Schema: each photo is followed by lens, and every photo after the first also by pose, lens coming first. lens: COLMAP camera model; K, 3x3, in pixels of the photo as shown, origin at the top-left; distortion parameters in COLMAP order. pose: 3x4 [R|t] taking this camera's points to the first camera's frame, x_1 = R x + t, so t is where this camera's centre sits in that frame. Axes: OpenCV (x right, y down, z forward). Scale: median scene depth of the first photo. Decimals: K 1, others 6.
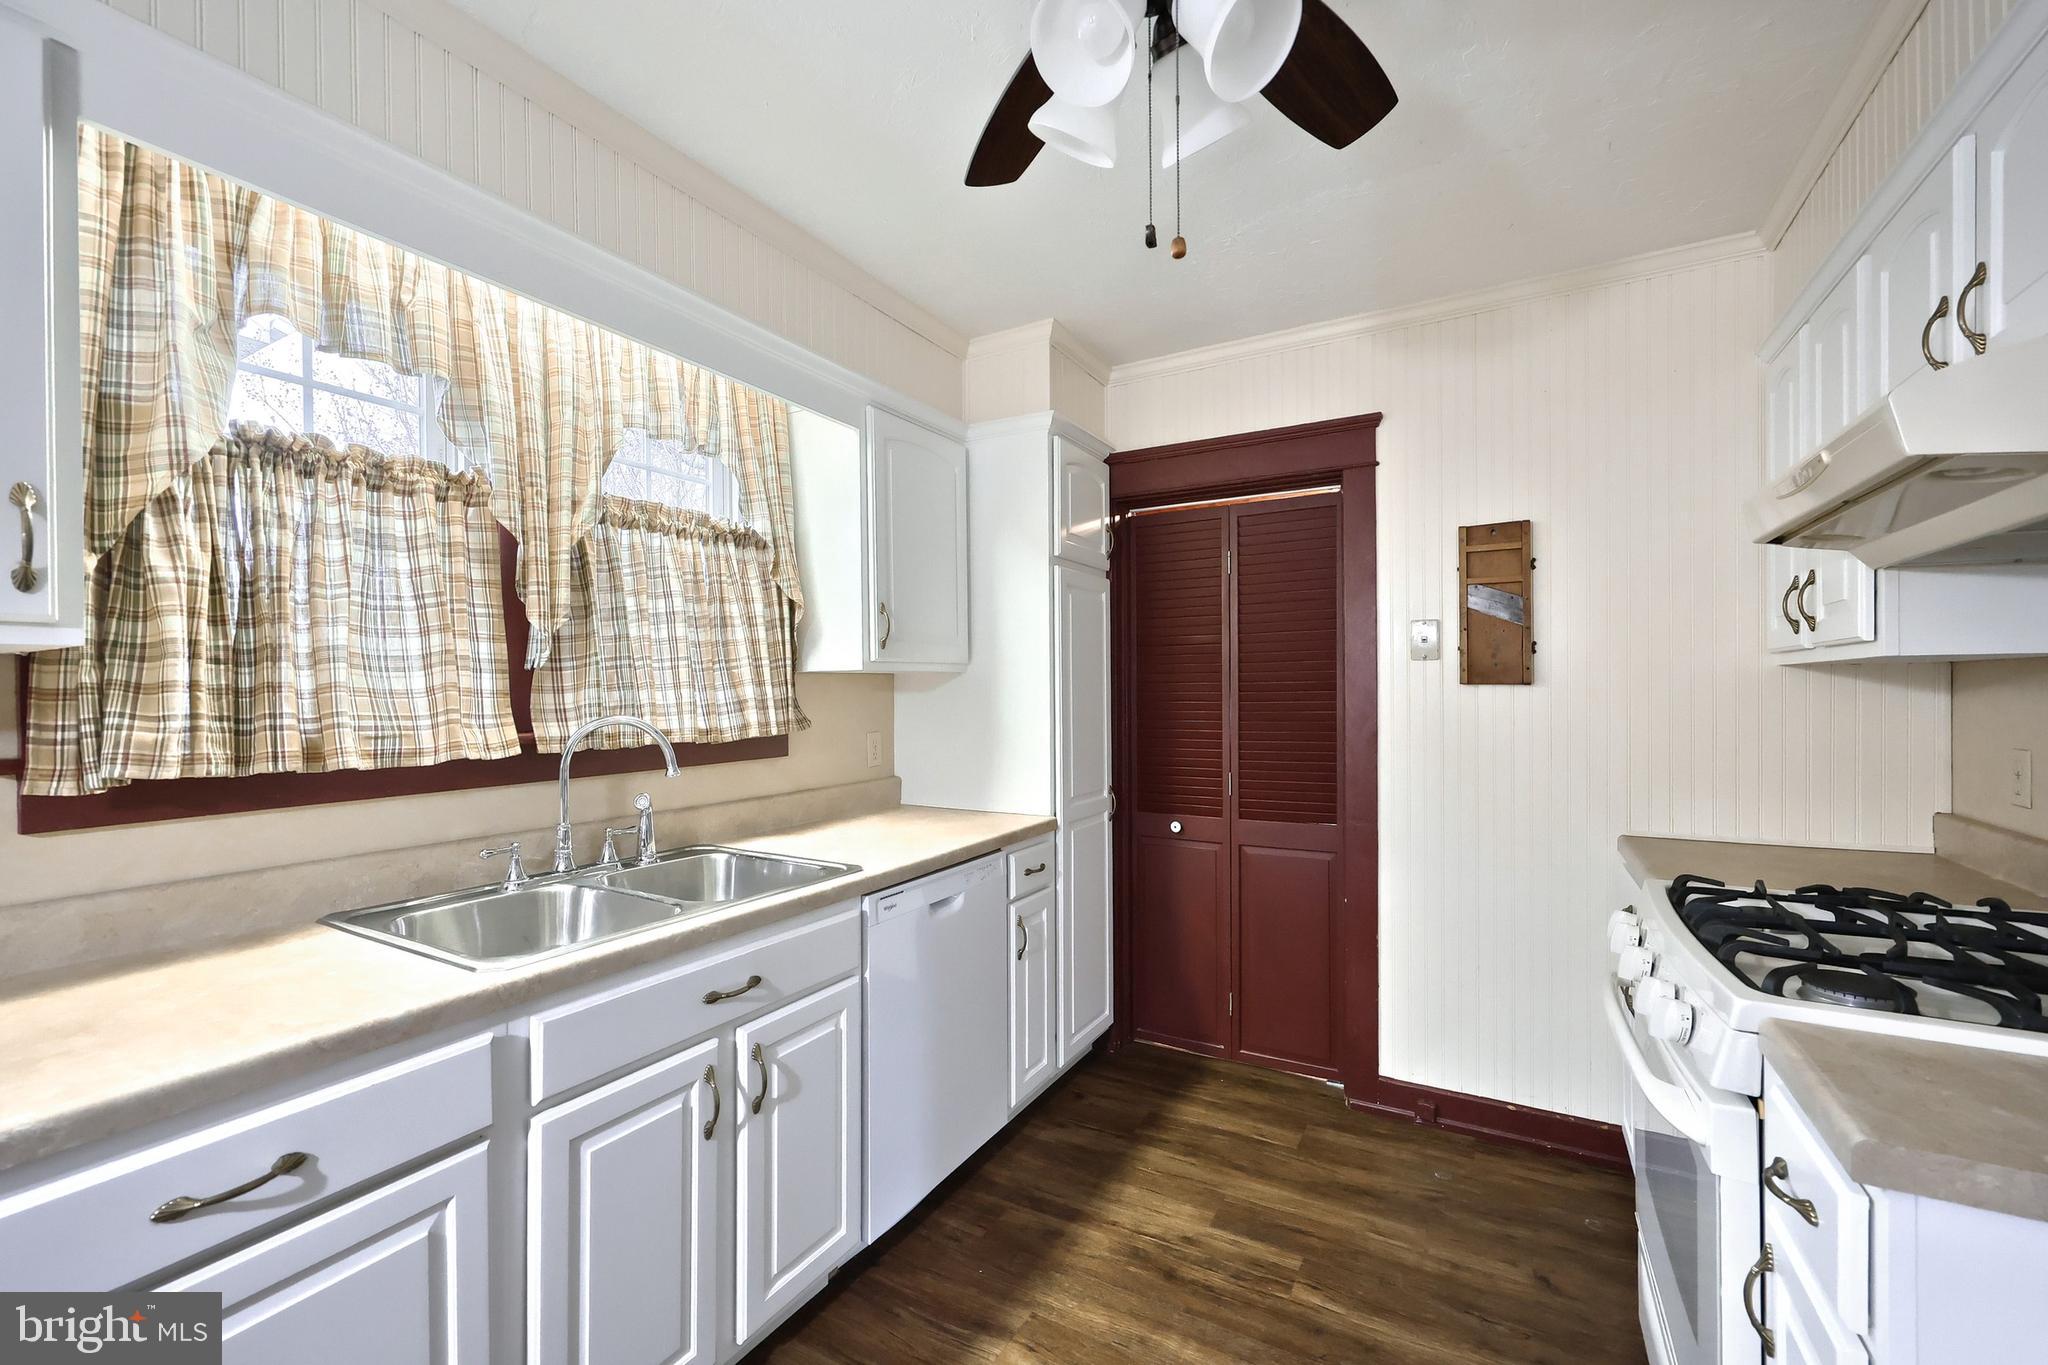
lens RADIAL K [[841.1, 0, 1014.5], [0, 841.1, 691.8], [0, 0, 1]] dist [0.002530, -0.000035]
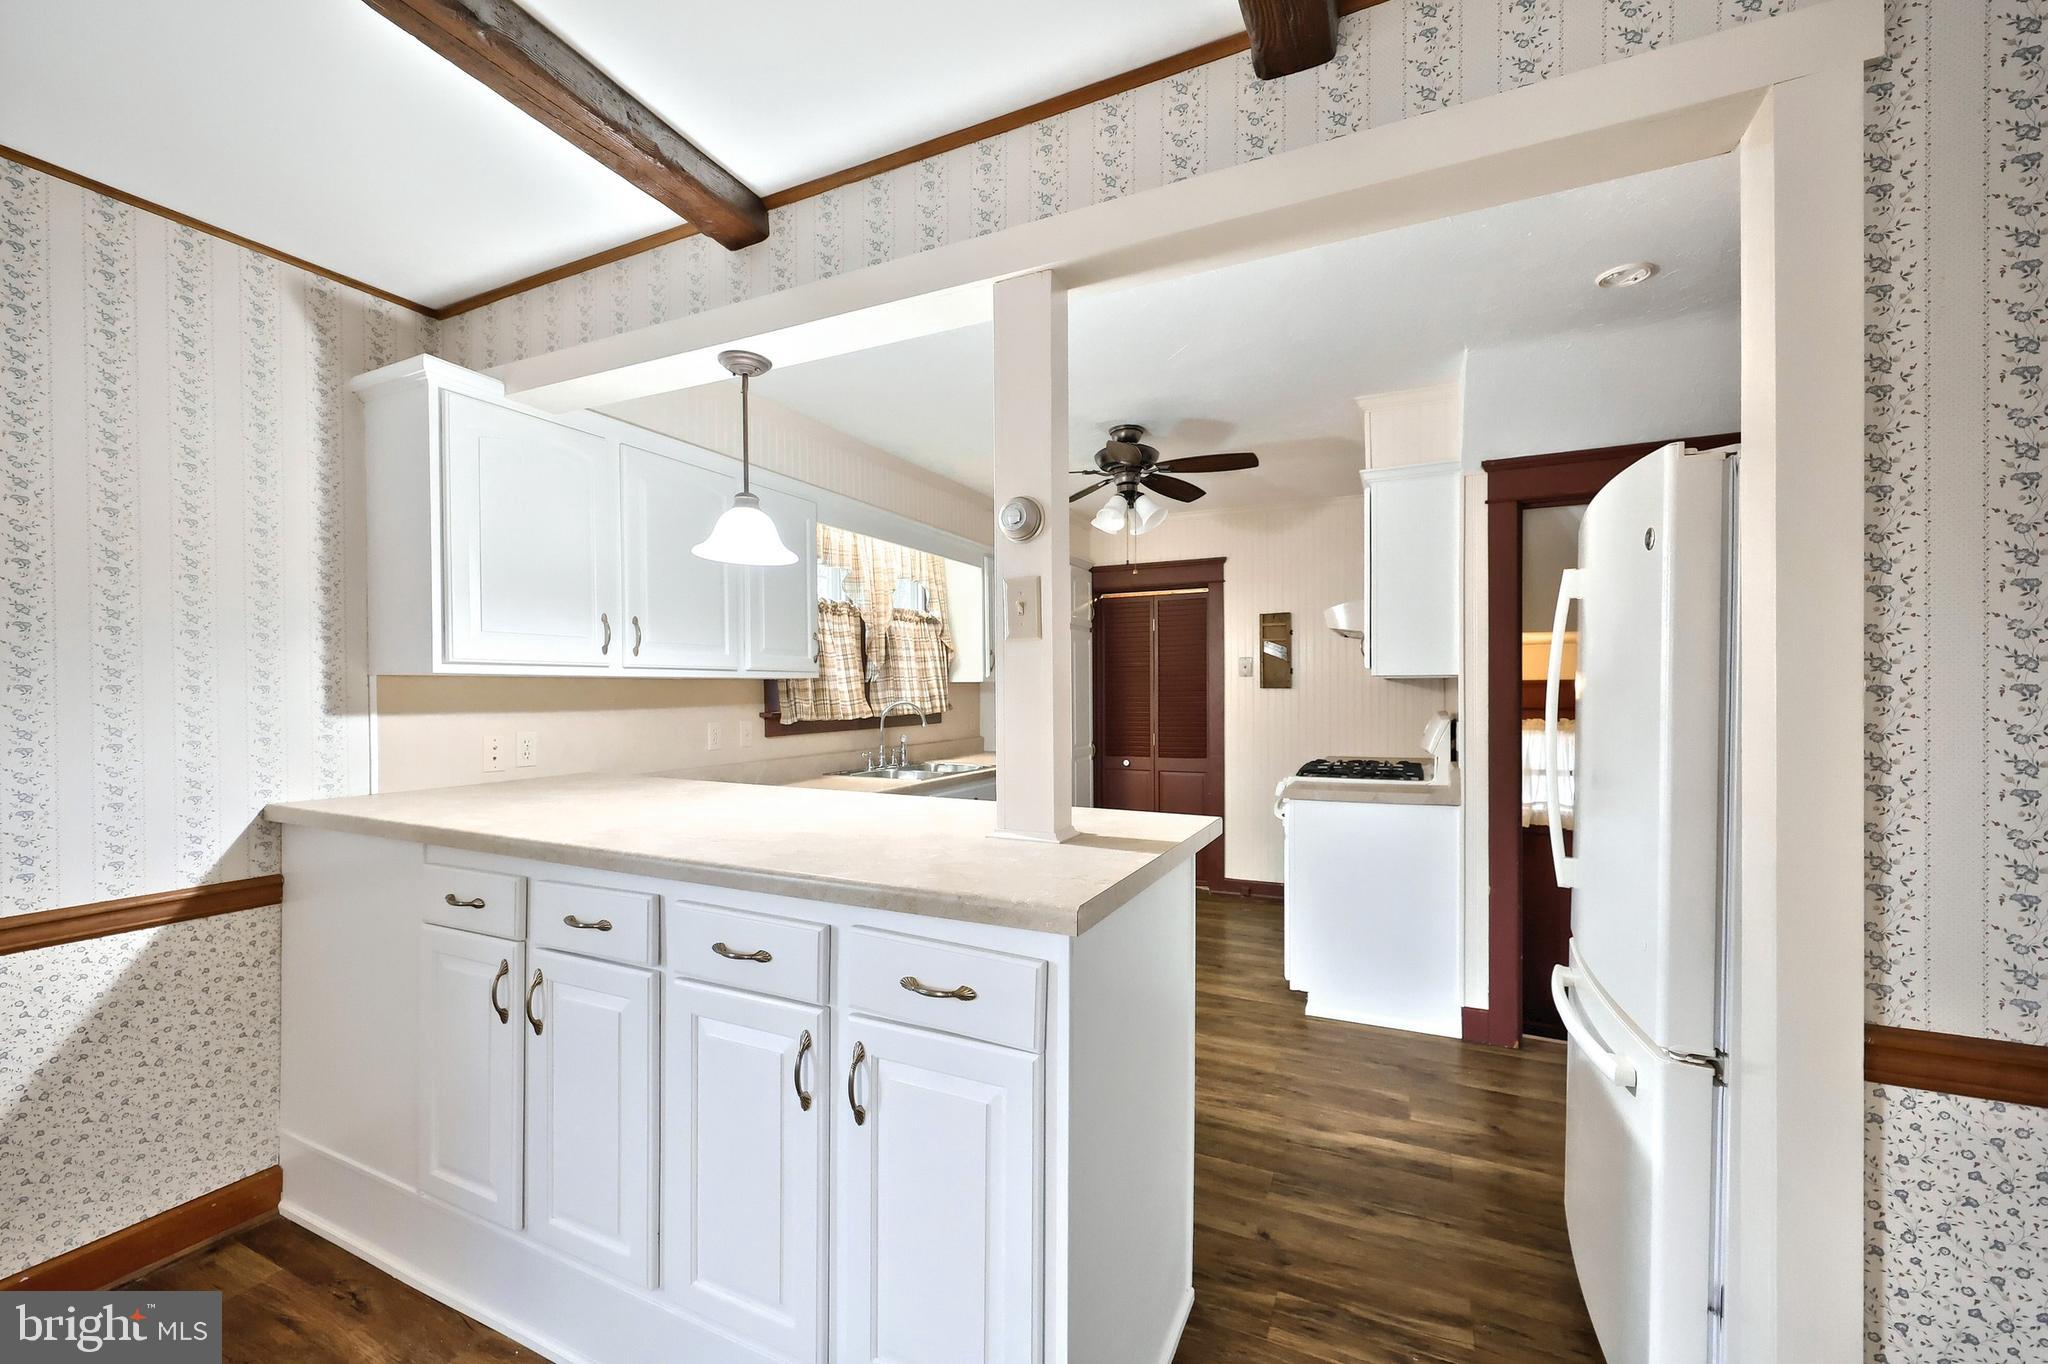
lens RADIAL K [[841.1, 0, 1012.5], [0, 841.1, 691.0], [0, 0, 1]] dist [0.002530, -0.000035]
pose [[0.996957, -0.000146, 0.077958, -0.271502], [0.000329, 0.999997, -0.002336, 0.003120], [-0.077958, 0.002355, 0.996954, -1.116579]]
